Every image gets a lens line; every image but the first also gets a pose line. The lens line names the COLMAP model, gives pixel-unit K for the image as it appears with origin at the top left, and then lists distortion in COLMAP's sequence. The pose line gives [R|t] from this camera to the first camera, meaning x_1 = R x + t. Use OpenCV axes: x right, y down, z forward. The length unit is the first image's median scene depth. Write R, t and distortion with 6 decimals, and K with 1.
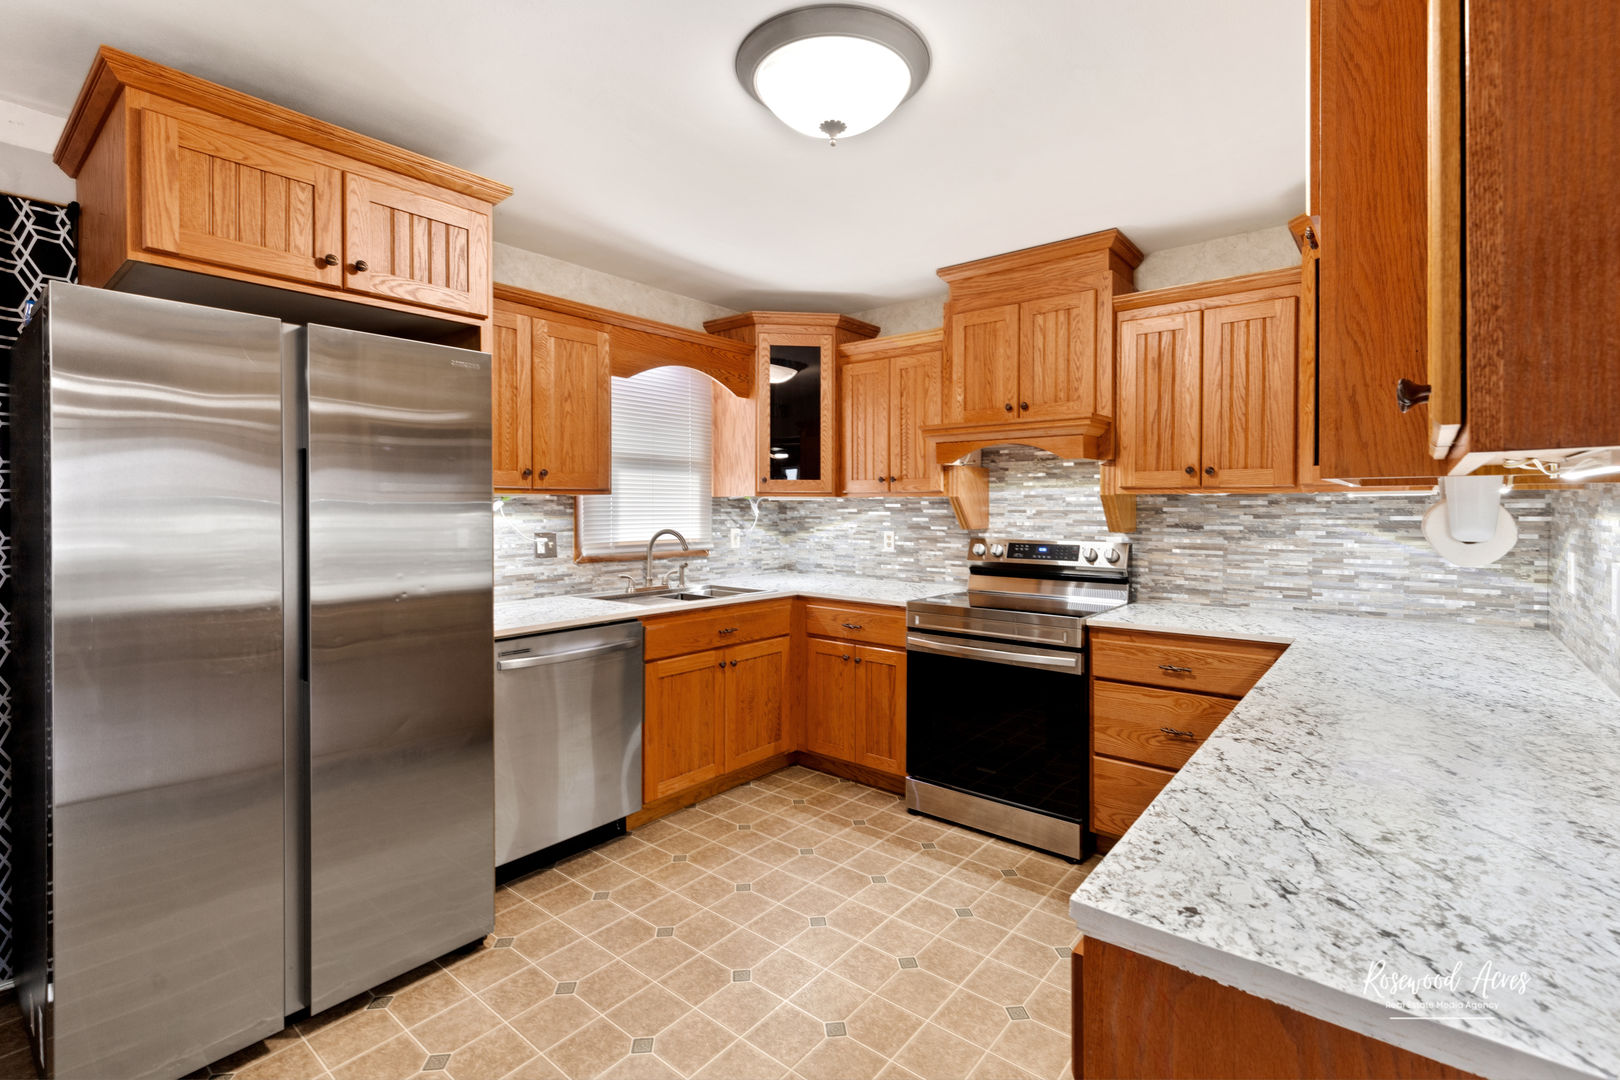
lens RADIAL K [[735.1, 0, 814.4], [0, 735.1, 505.5], [0, 0, 1]] dist [0.000905, 0.000015]
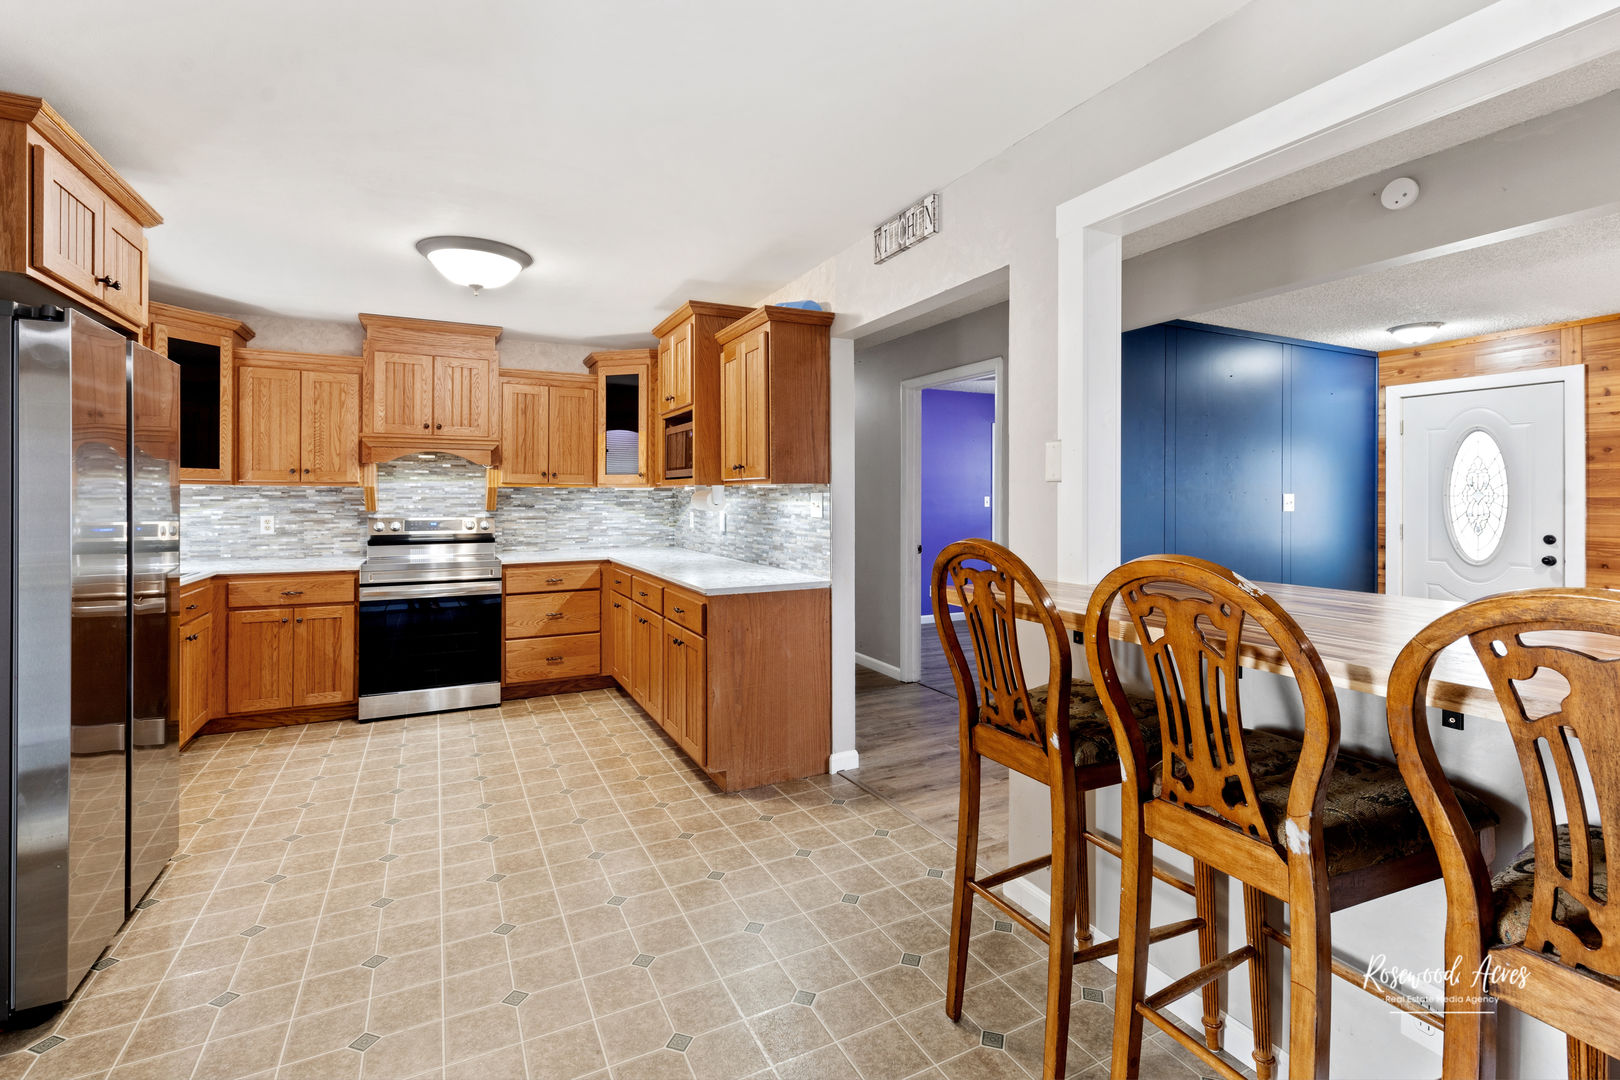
lens RADIAL K [[735.1, 0, 814.4], [0, 735.1, 505.5], [0, 0, 1]] dist [0.000905, 0.000015]
pose [[0.408786, -0.011956, 0.912552, -0.712621], [-0.001461, 0.999904, 0.013755, 0.002467], [-0.912629, -0.006956, 0.408729, -0.279896]]
